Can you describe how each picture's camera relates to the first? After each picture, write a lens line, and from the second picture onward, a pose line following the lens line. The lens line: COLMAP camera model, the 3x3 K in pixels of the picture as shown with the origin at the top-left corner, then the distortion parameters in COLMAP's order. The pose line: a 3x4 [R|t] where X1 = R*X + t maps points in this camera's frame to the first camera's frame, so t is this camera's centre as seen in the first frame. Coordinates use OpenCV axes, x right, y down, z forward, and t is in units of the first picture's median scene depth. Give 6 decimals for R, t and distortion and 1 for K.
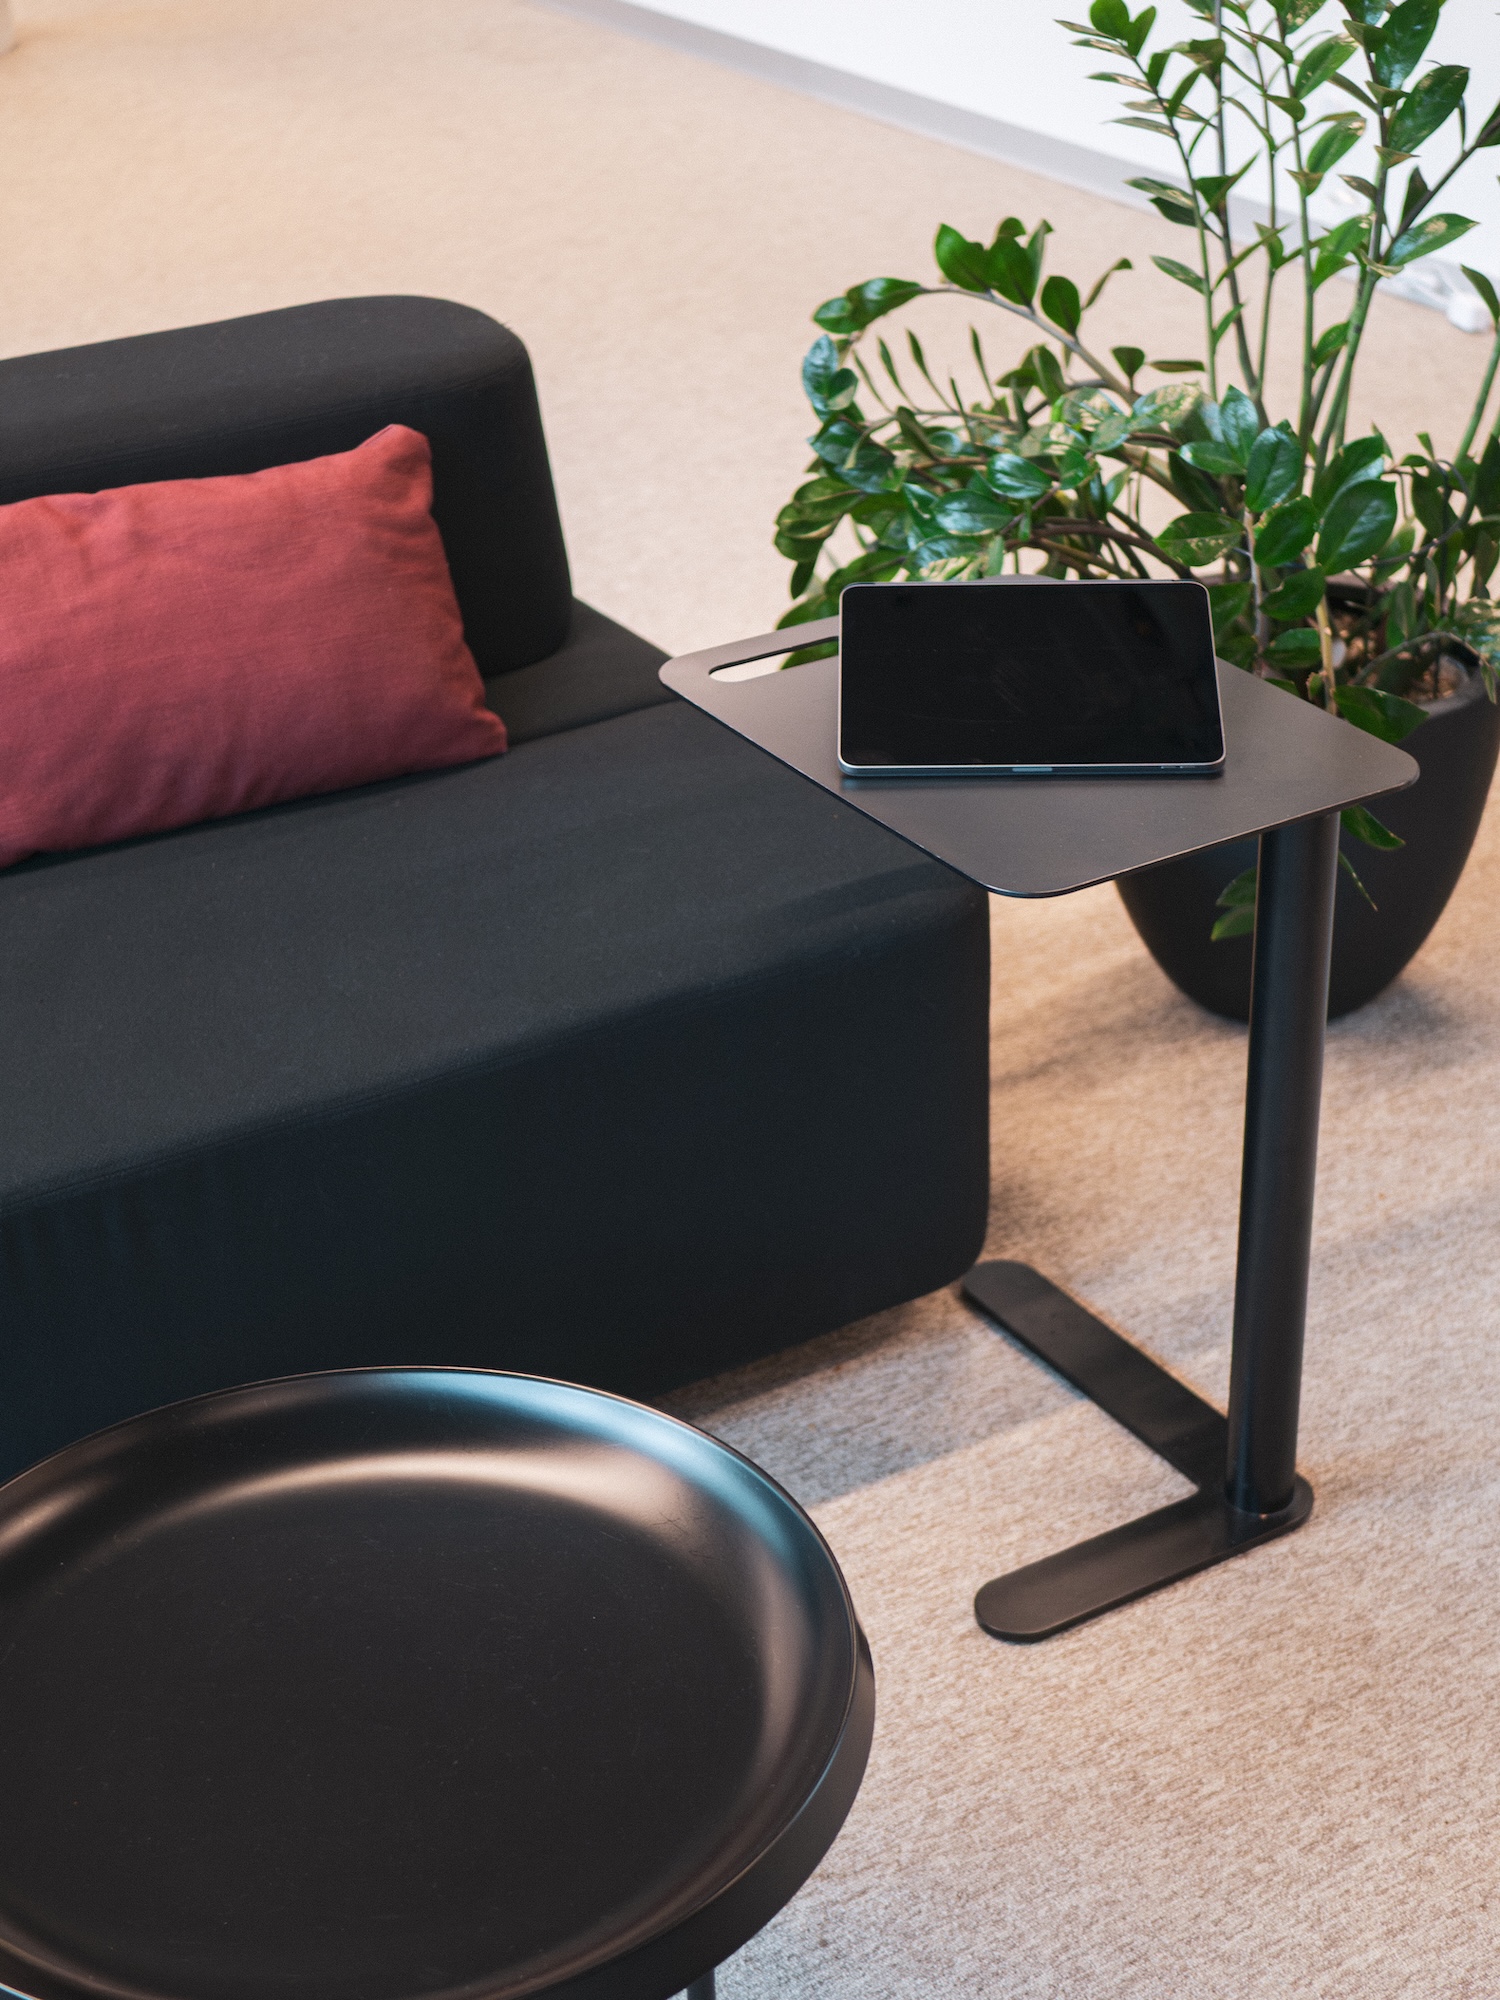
lens RADIAL K [[3124.3, 0, 750.6], [0, 3124.3, 942.5], [0, 0, 1]] dist [0.017334, -0.057819]
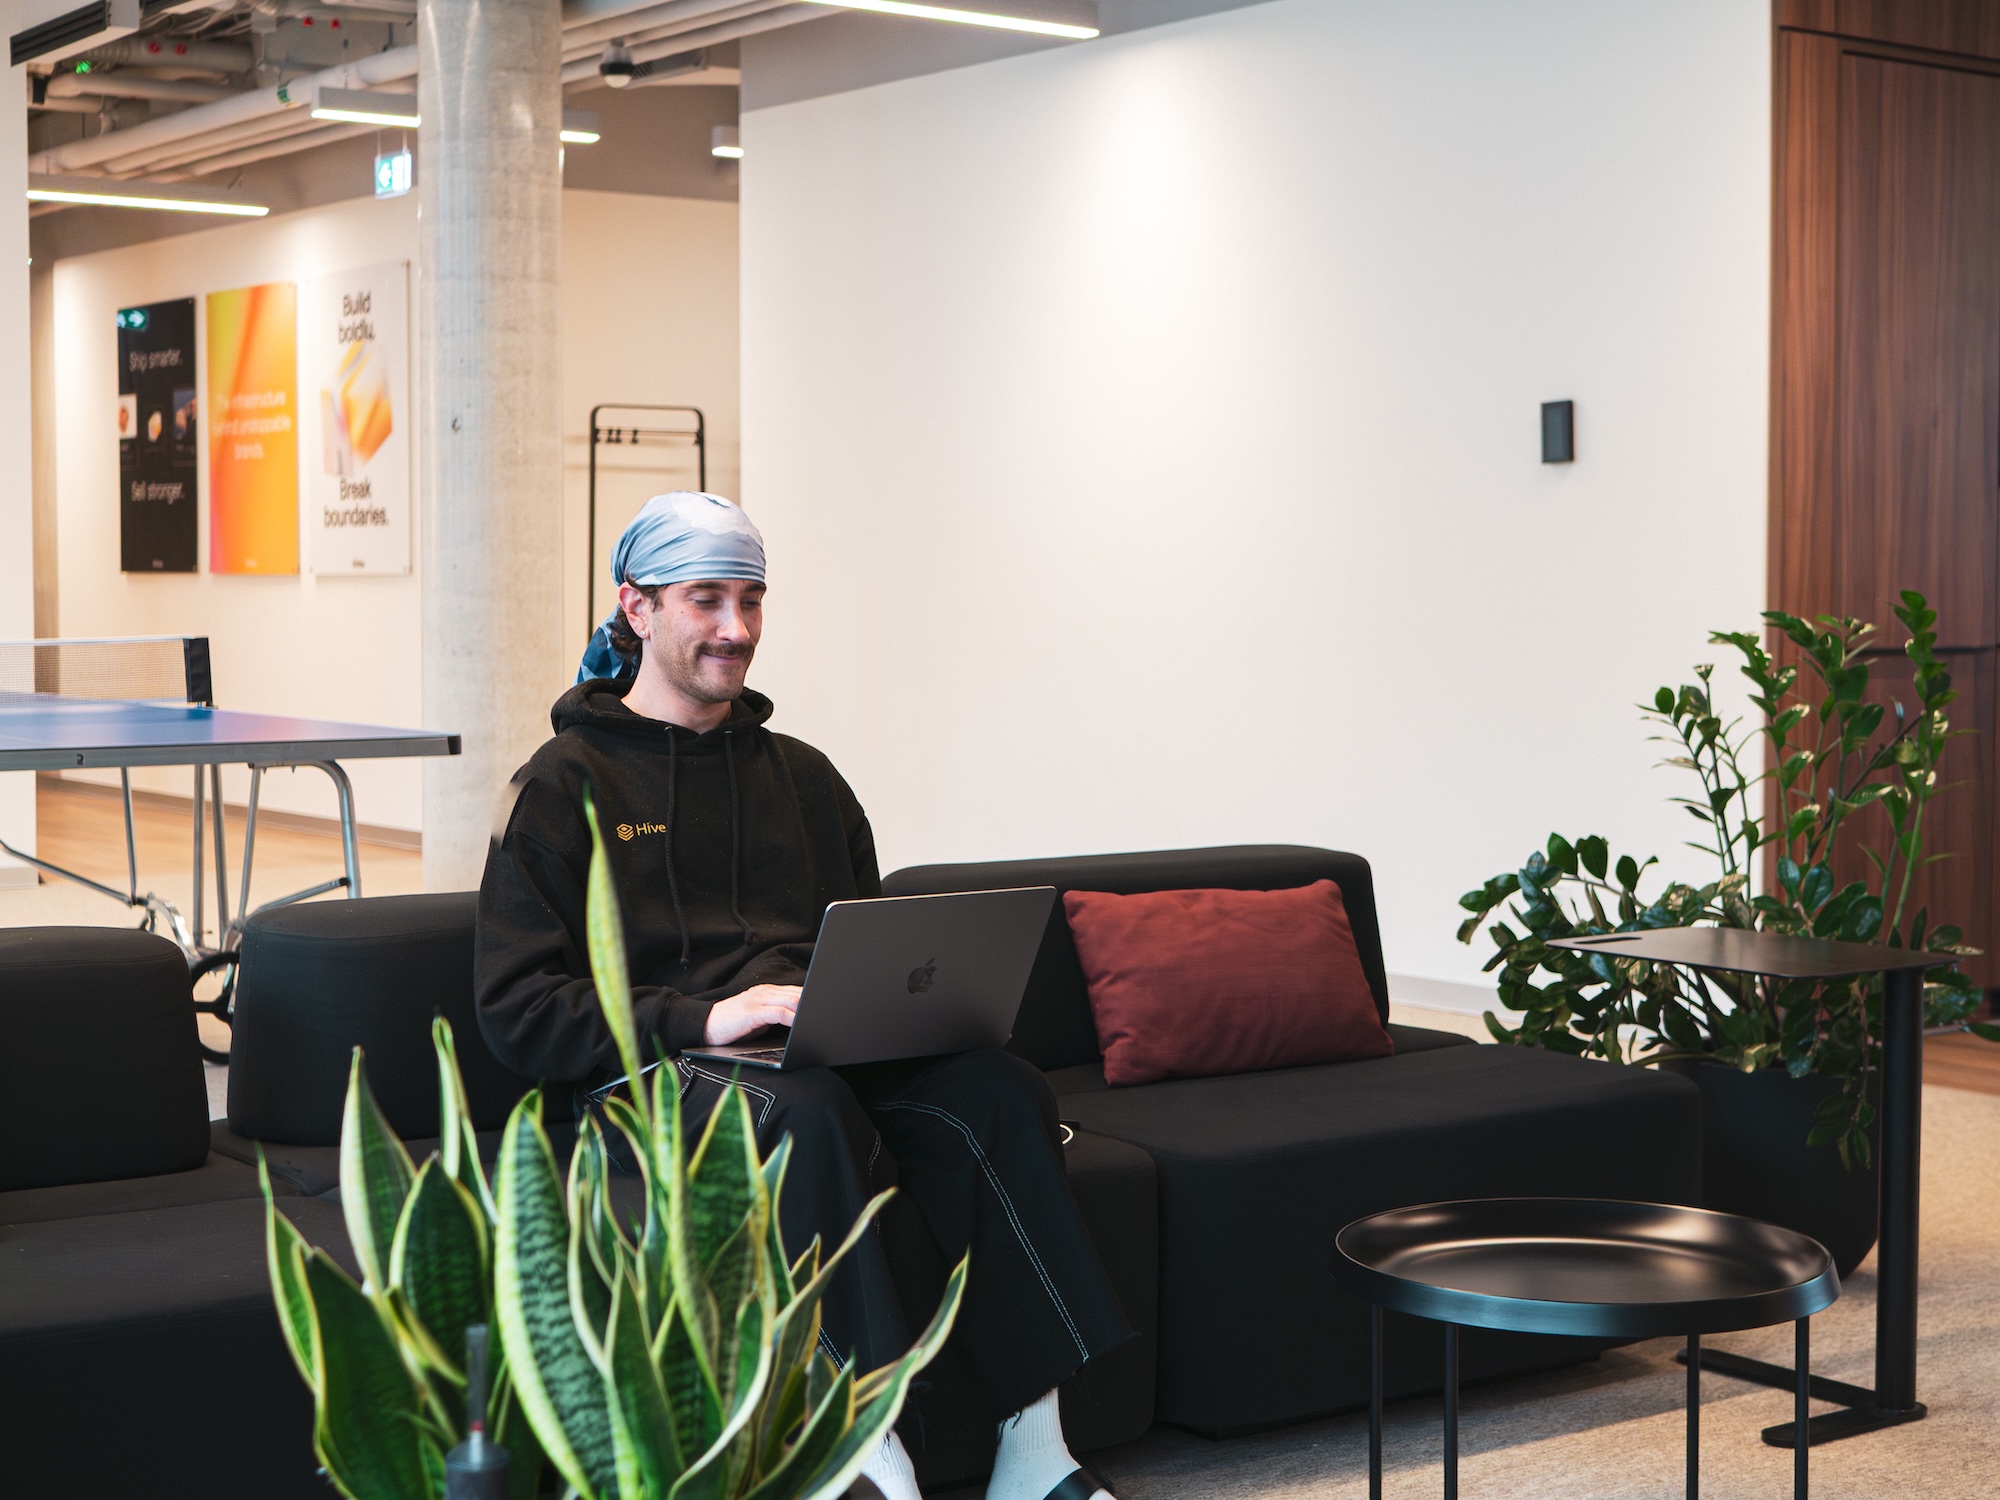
lens RADIAL K [[3124.3, 0, 1000.0], [0, 3124.3, 750.0], [0, 0, 1]] dist [0.017334, -0.057819]
pose [[0.995848, 0.019918, 0.088829, -0.474411], [0.019247, 0.907644, -0.419300, 0.535273], [-0.088977, 0.419268, 0.903492, -0.667265]]
